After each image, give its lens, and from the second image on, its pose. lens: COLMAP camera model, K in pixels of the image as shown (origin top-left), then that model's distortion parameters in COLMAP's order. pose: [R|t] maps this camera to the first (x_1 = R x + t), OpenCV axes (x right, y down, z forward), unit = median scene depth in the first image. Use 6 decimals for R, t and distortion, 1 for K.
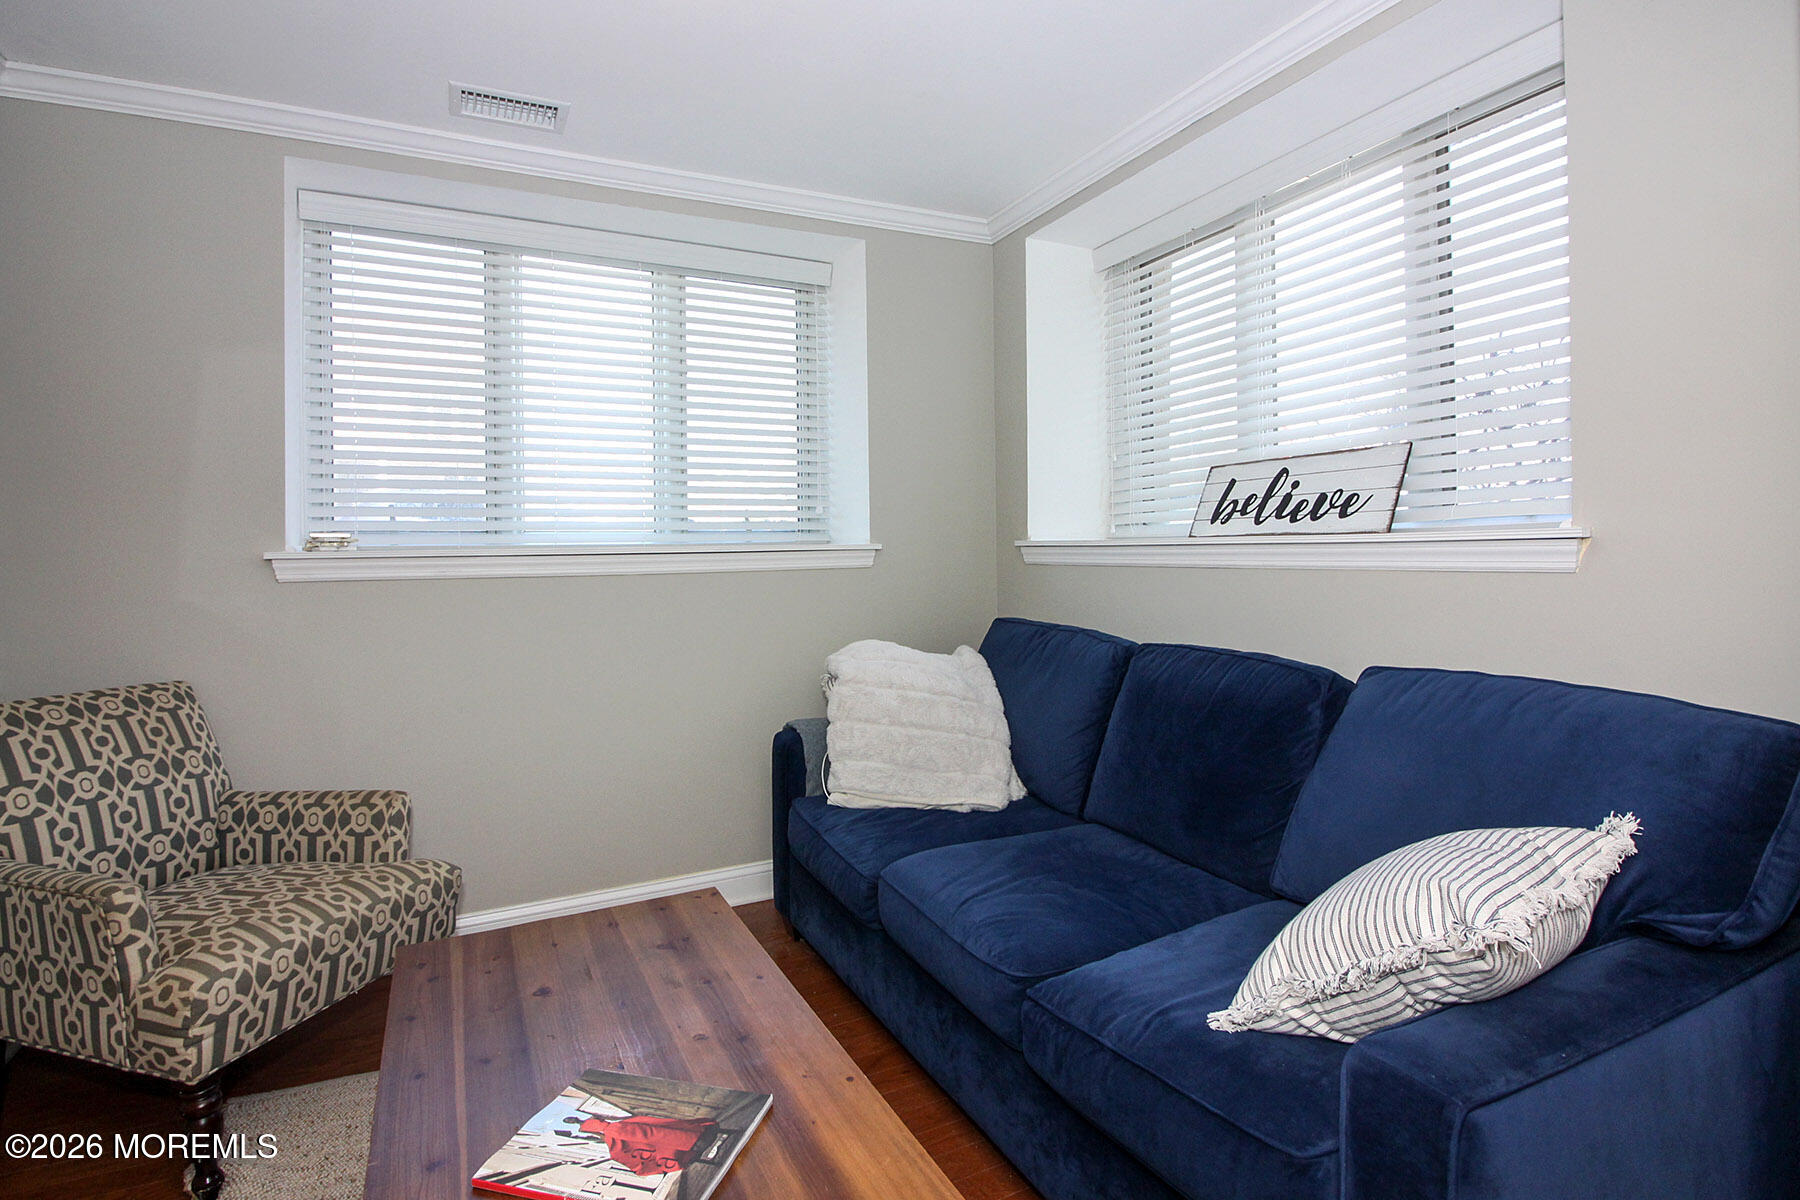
lens RADIAL K [[952.5, 0, 992.0], [0, 952.5, 555.6], [0, 0, 1]] dist [-0.002450, -0.009864]
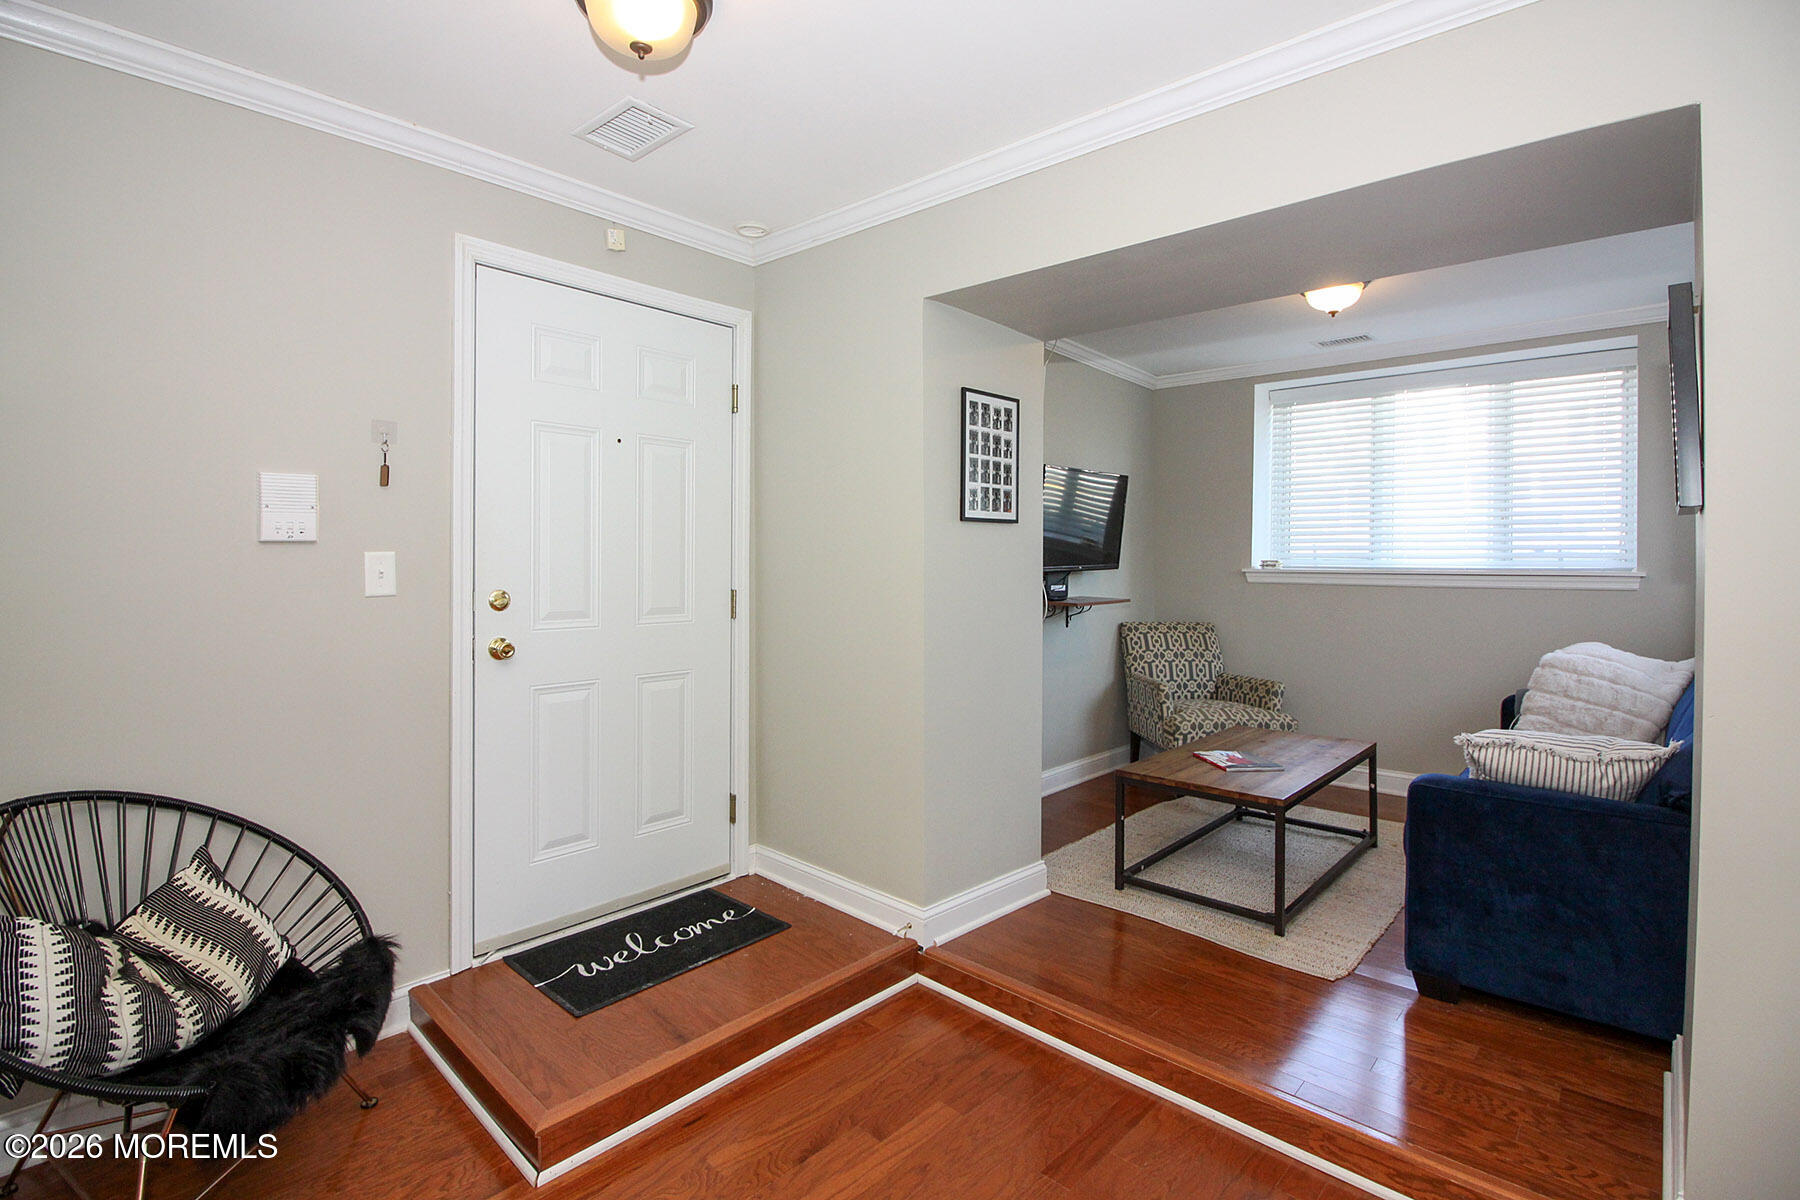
lens RADIAL K [[952.5, 0, 889.1], [0, 952.5, 556.8], [0, 0, 1]] dist [-0.002450, -0.009864]
pose [[0.369267, 0.015903, -0.929187, 1.105516], [-0.021217, 0.999737, 0.008678, -0.036756], [0.929081, 0.016510, 0.369507, -0.654976]]
